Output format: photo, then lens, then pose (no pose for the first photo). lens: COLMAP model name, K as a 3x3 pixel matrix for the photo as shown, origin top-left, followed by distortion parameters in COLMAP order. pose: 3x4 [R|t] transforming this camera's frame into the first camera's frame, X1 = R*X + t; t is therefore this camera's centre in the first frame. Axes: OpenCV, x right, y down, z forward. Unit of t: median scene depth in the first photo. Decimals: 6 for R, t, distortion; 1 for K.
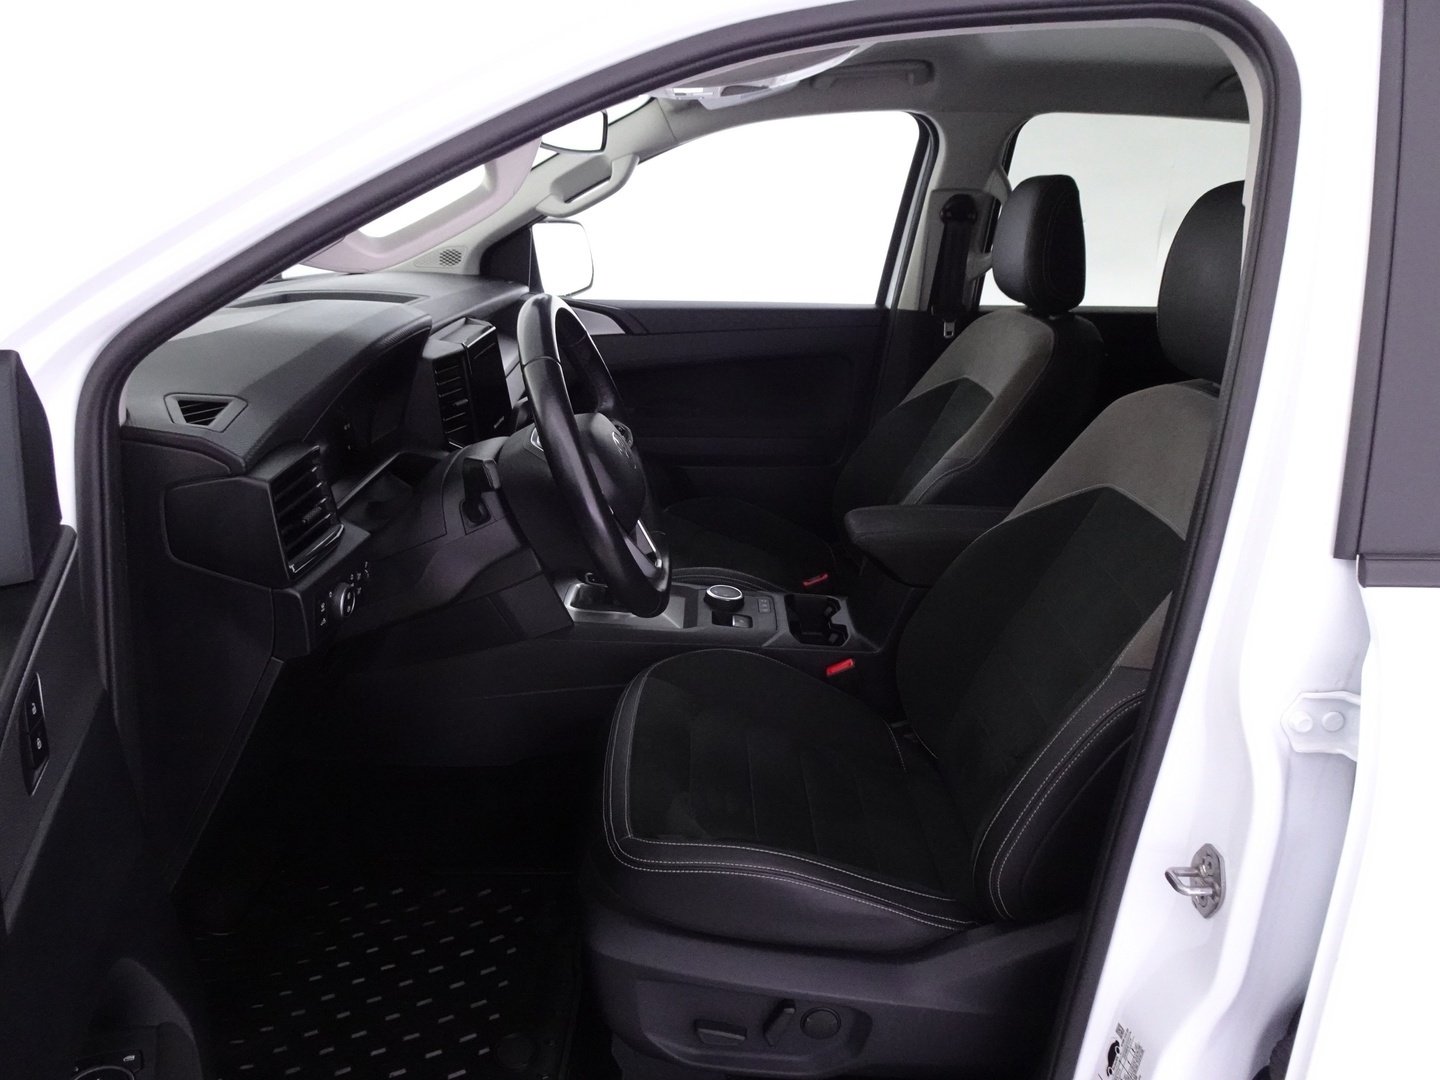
lens RADIAL K [[1050.0, 0, 720.0], [0, 1050.0, 540.0], [0, 0, 1]] dist [-0.006383, 0.041615]
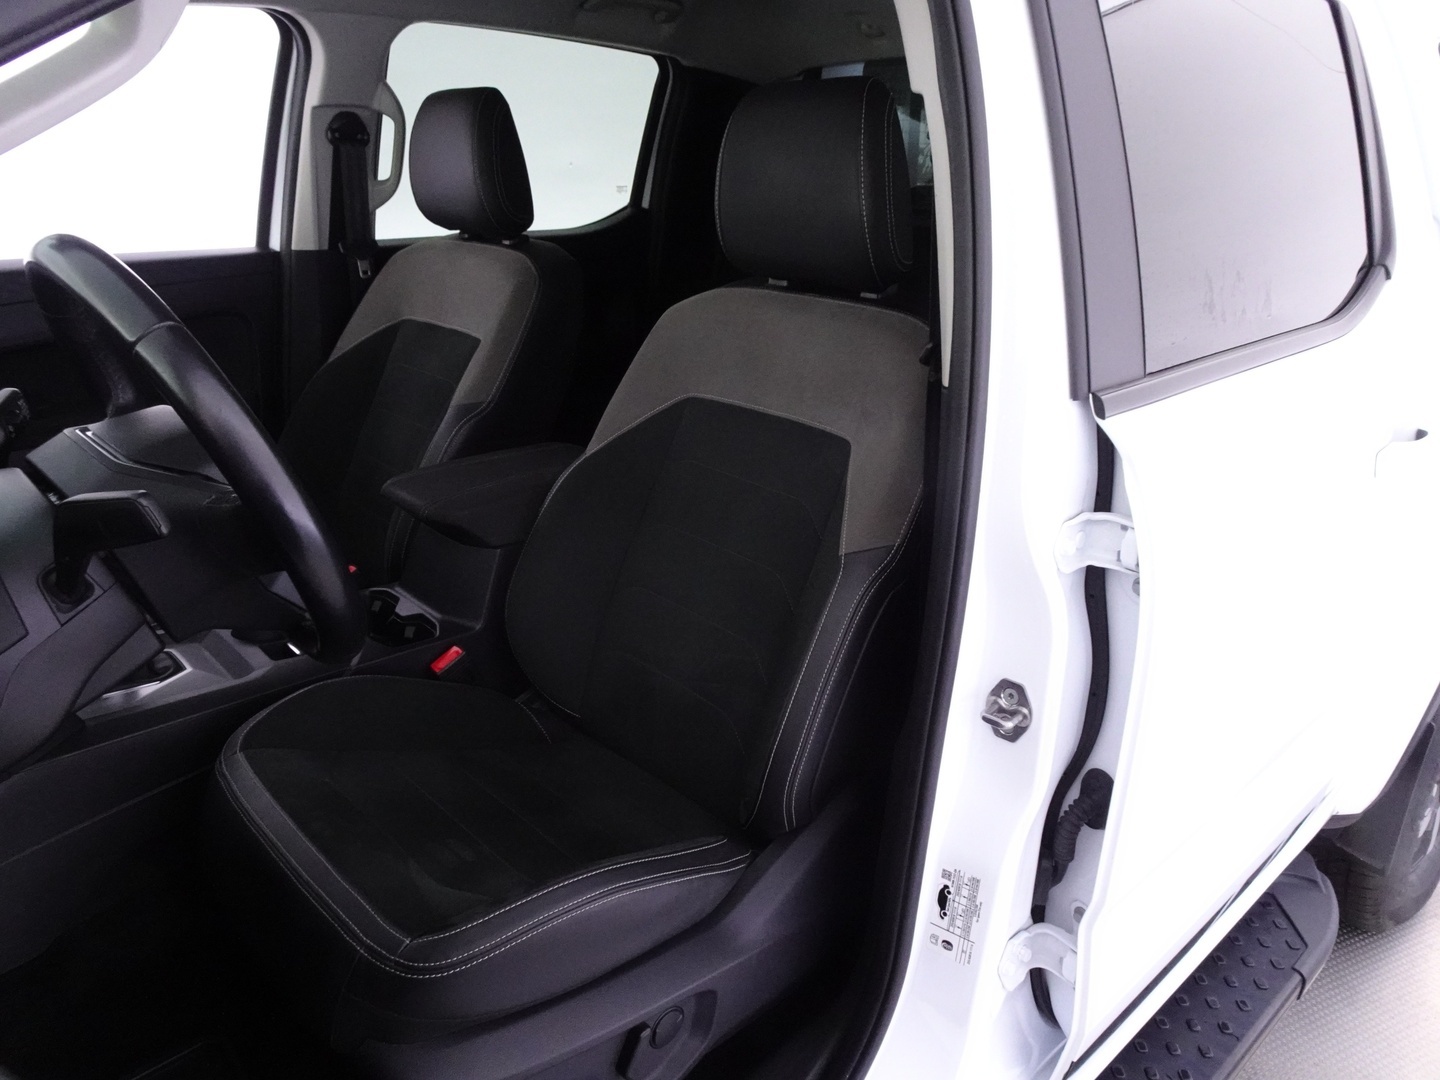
lens RADIAL K [[1050.0, 0, 720.0], [0, 1050.0, 540.0], [0, 0, 1]] dist [-0.006383, 0.041615]
pose [[0.738261, -0.249706, 0.626592, -0.222972], [0.220132, 0.967284, 0.126113, -0.031631], [-0.637583, 0.044828, 0.769076, 0.176890]]
